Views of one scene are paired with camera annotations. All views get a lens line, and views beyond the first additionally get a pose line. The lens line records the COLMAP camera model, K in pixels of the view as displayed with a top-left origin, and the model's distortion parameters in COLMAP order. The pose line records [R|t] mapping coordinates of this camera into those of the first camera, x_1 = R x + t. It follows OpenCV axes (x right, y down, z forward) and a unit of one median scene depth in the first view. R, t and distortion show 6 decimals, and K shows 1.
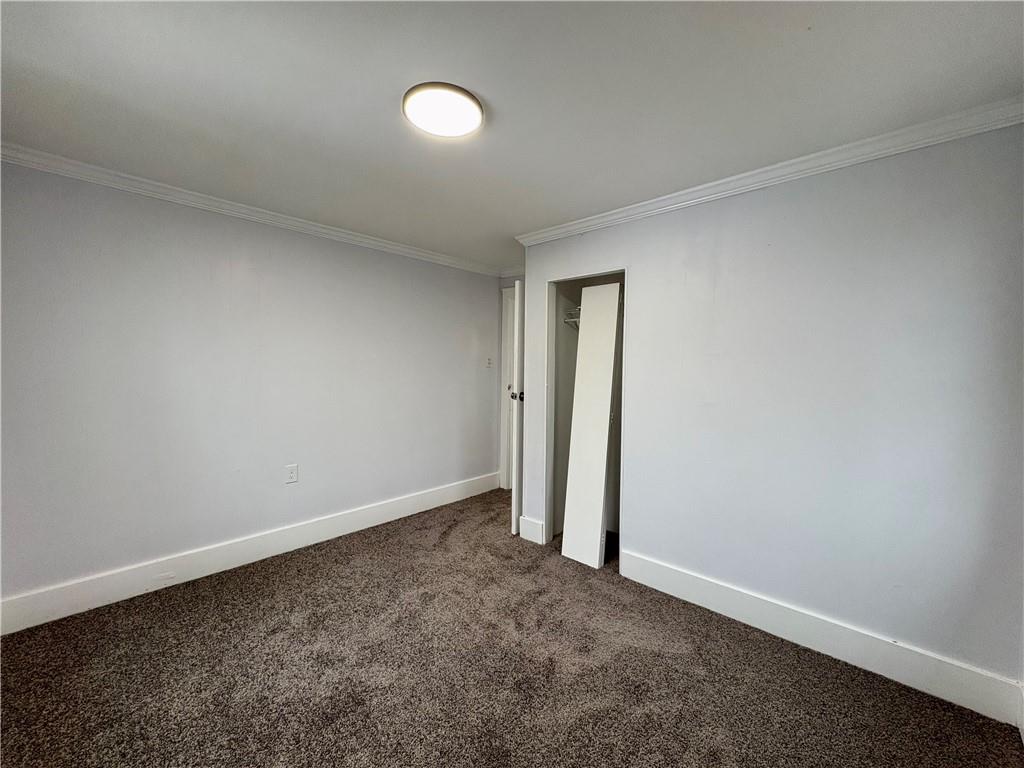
lens RADIAL K [[406.0, 0, 505.1], [0, 406.0, 382.6], [0, 0, 1]] dist [-0.000438, 0.000231]
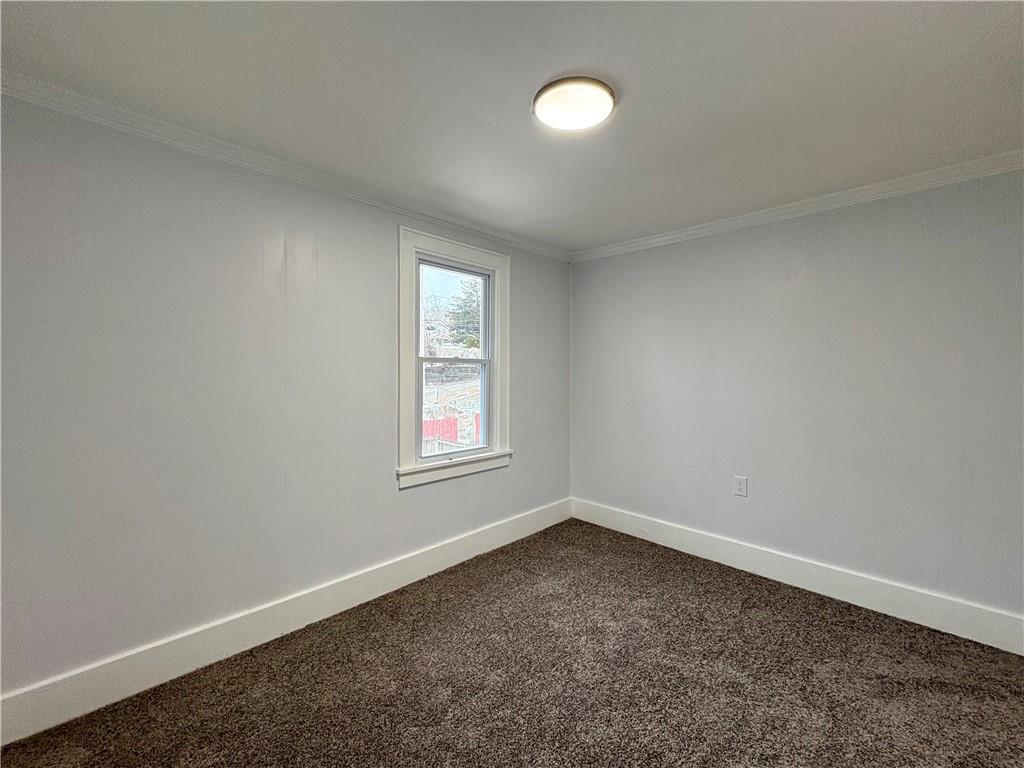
lens RADIAL K [[406.0, 0, 505.1], [0, 406.0, 382.6], [0, 0, 1]] dist [-0.000438, 0.000231]
pose [[-0.009792, 0.016259, -0.999820, 0.436092], [-0.044409, 0.998874, 0.016679, -0.011503], [0.998965, 0.044565, -0.009059, 0.466110]]
